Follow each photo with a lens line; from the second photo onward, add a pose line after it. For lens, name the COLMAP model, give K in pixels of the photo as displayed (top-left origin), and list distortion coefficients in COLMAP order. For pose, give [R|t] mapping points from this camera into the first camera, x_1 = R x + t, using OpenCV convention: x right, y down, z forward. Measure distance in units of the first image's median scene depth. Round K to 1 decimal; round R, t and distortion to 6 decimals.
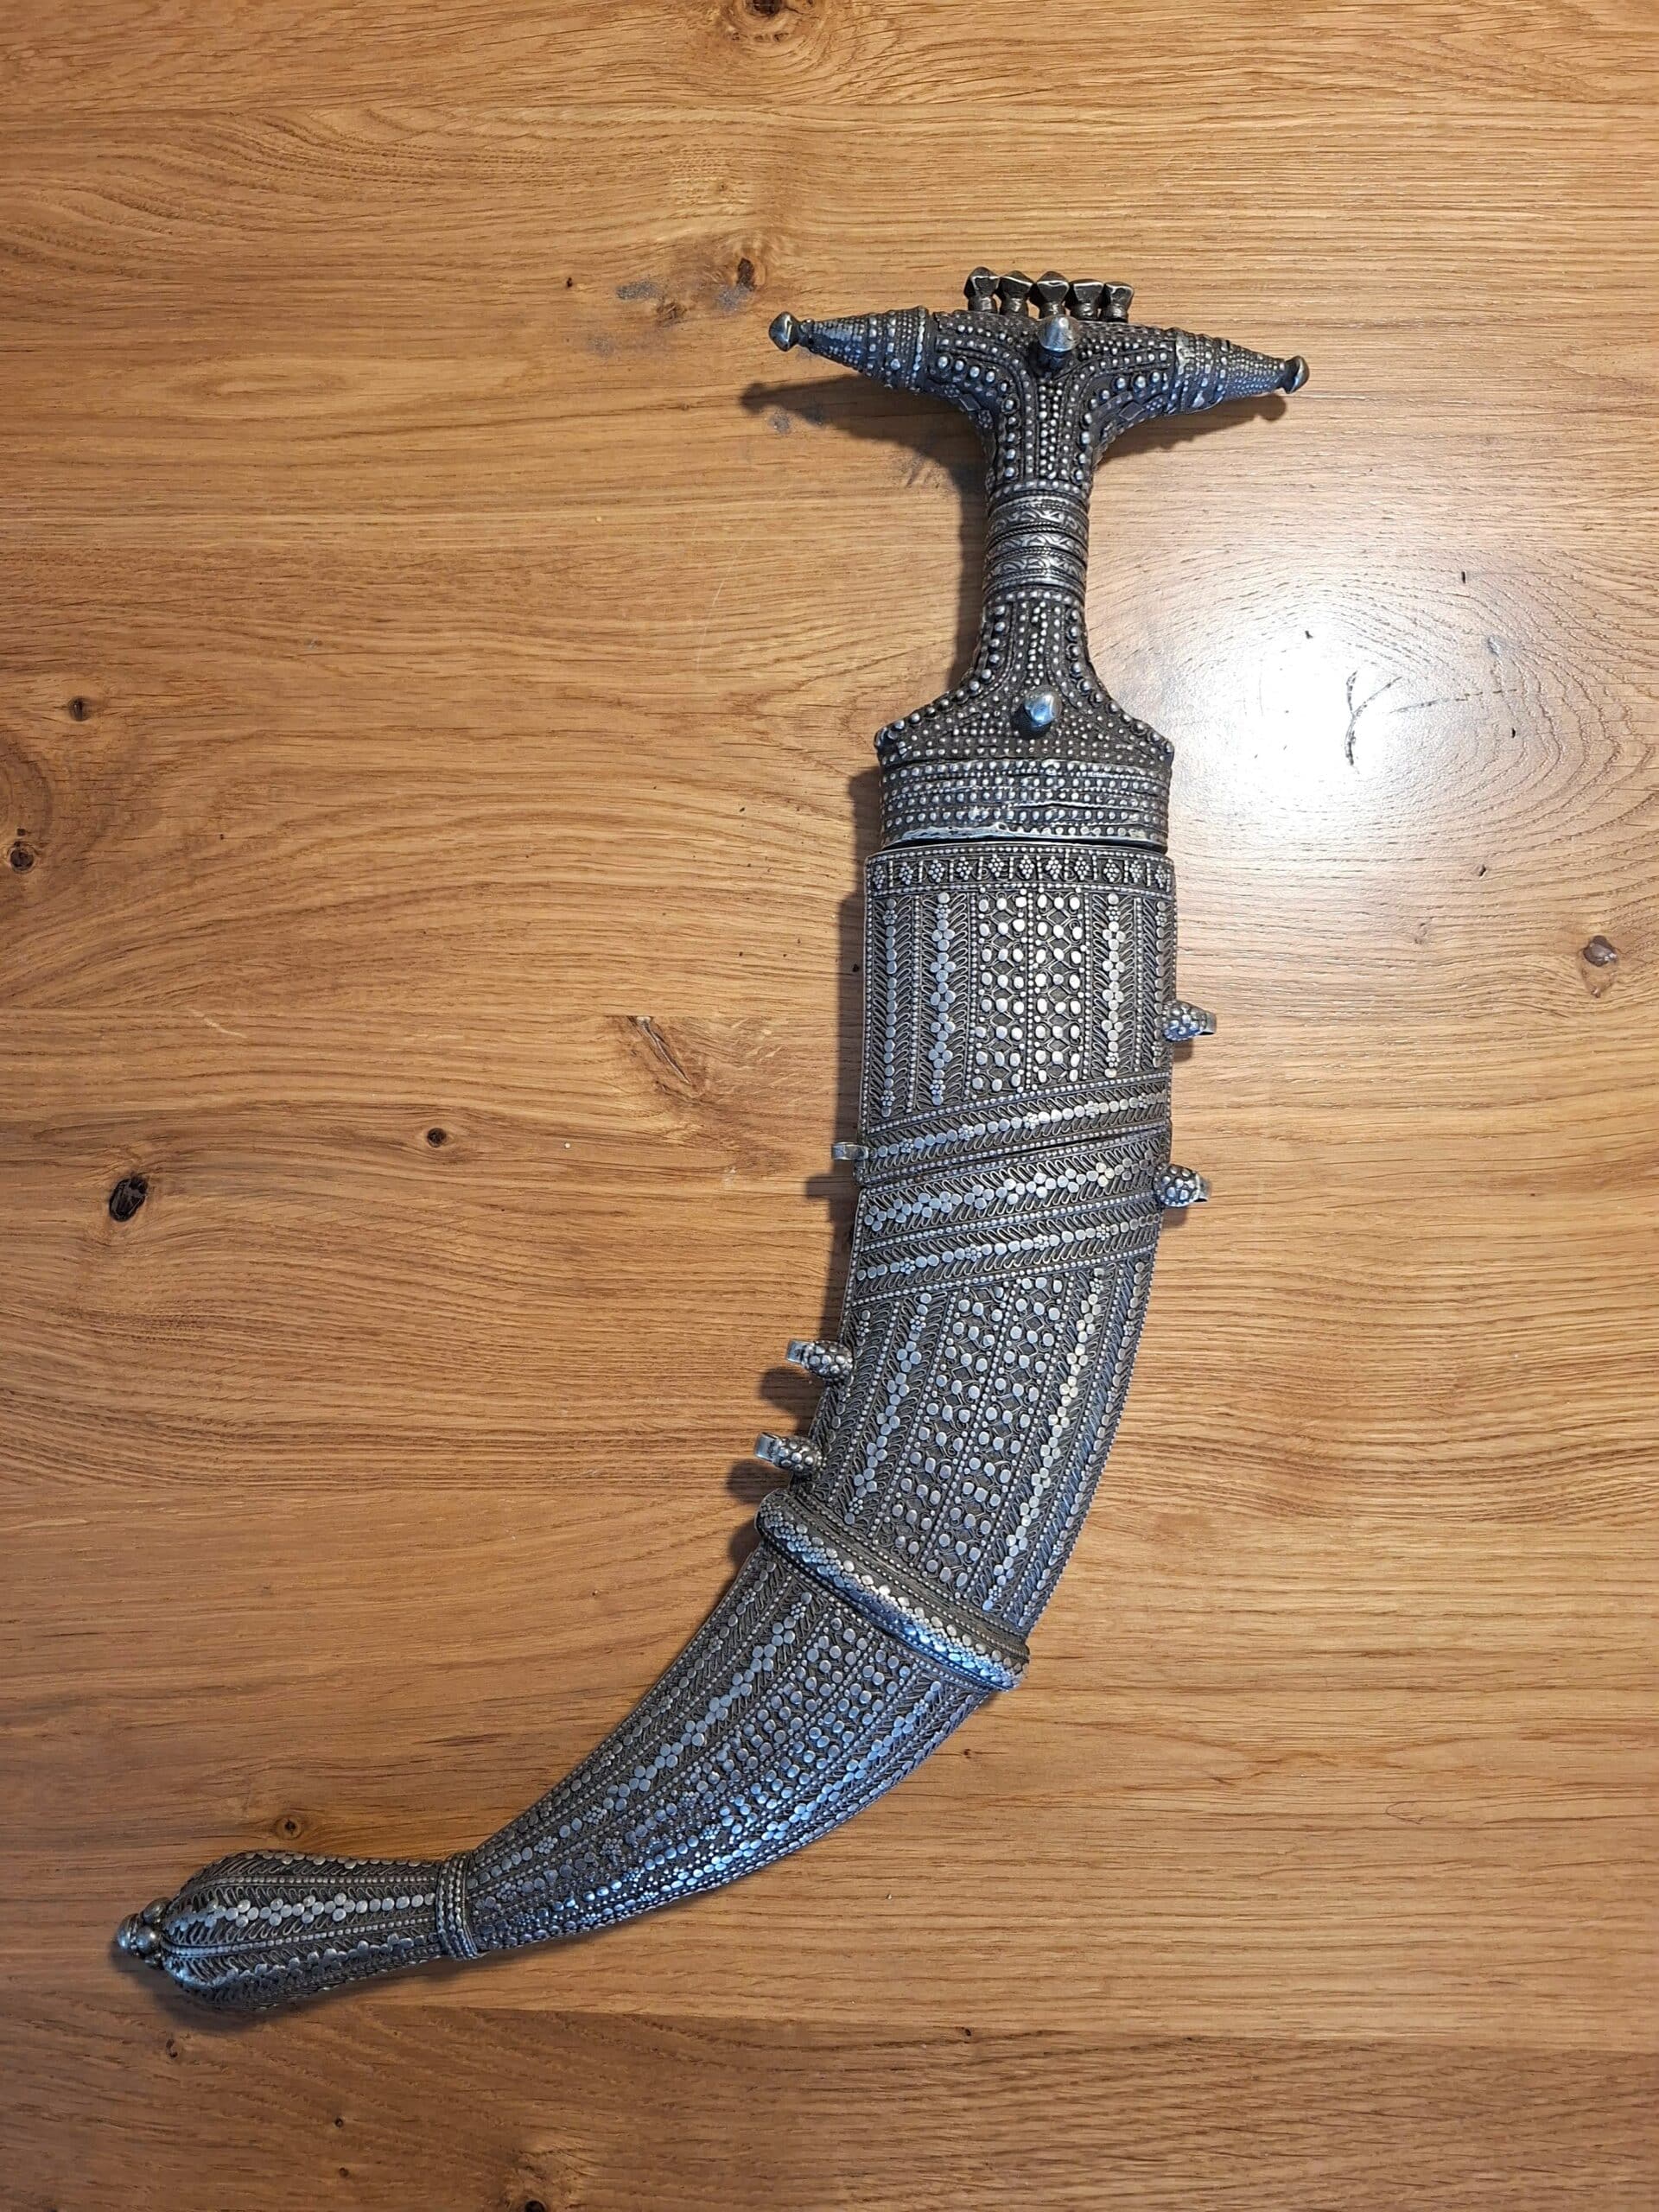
lens RADIAL K [[1570.8, 0, 824.5], [0, 1570.8, 1117.0], [0, 0, 1]] dist [0.110429, -0.198977]
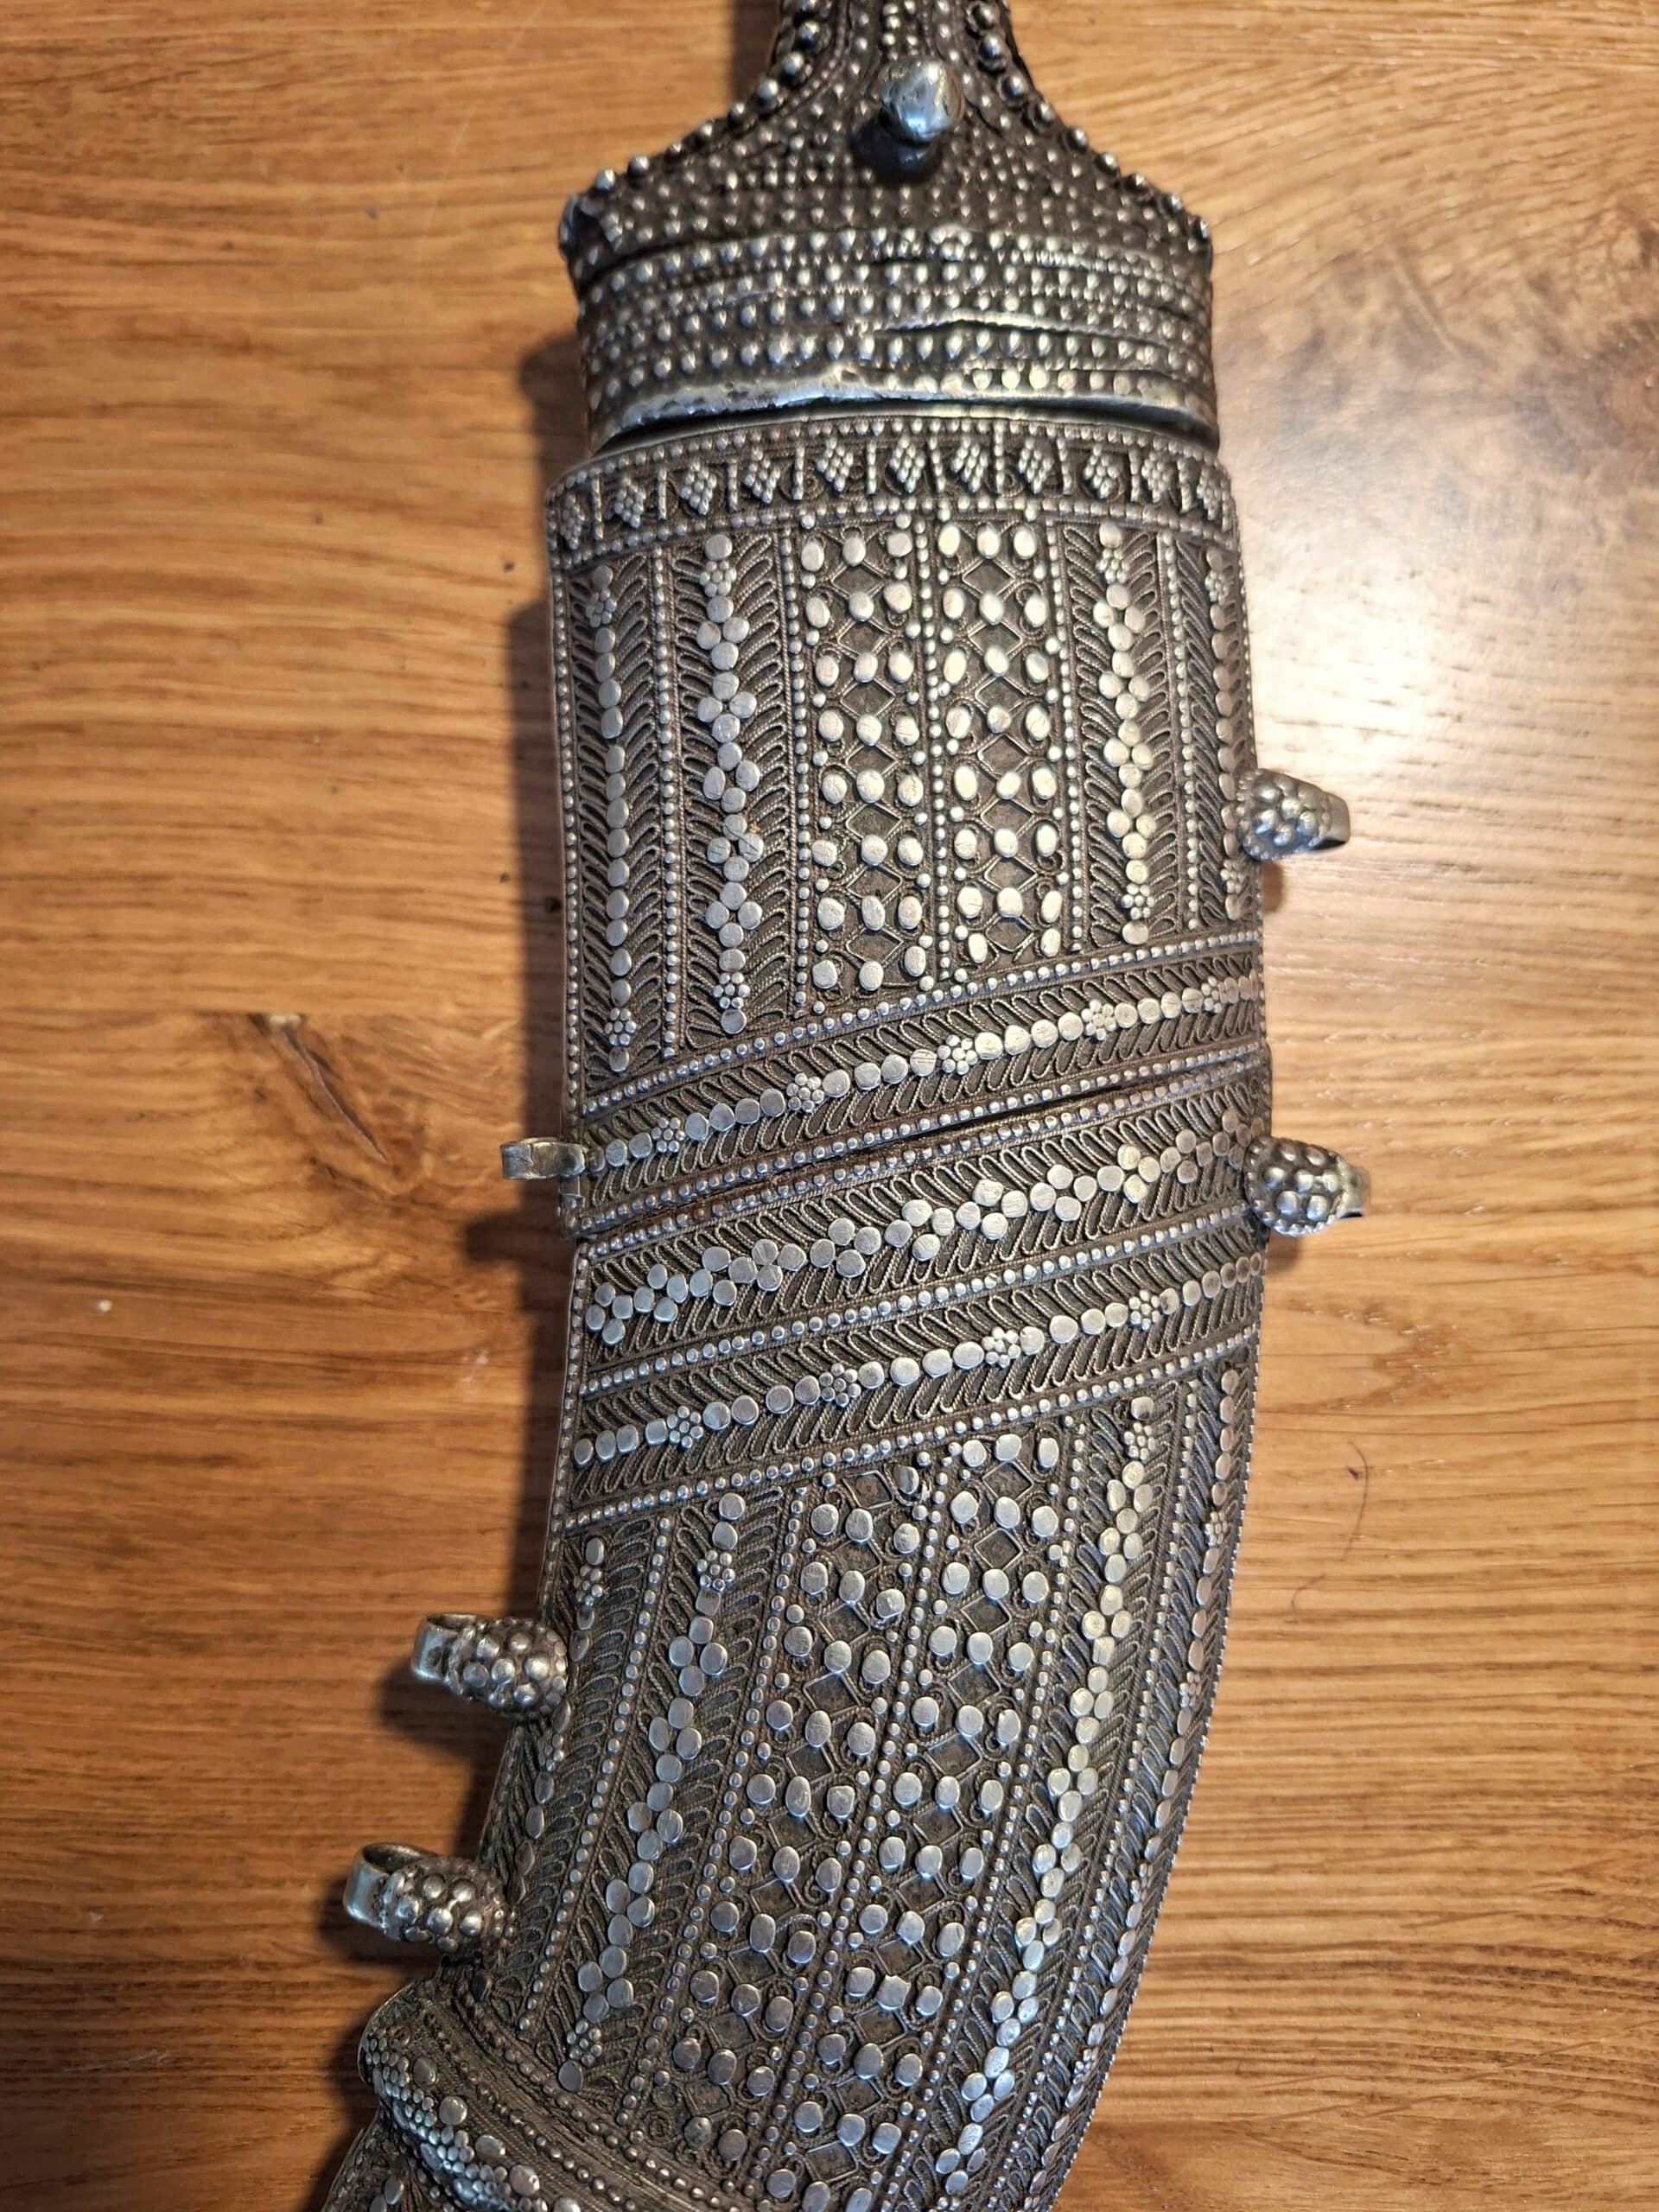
lens RADIAL K [[867.7, 0, 832.4], [0, 867.7, 1152.5], [0, 0, 1]] dist [0.011060, -0.007771]
pose [[0.998780, -0.006879, 0.048893, 0.029266], [0.005653, 0.999667, 0.025168, -0.029813], [-0.049050, -0.024860, 0.998487, 0.741024]]
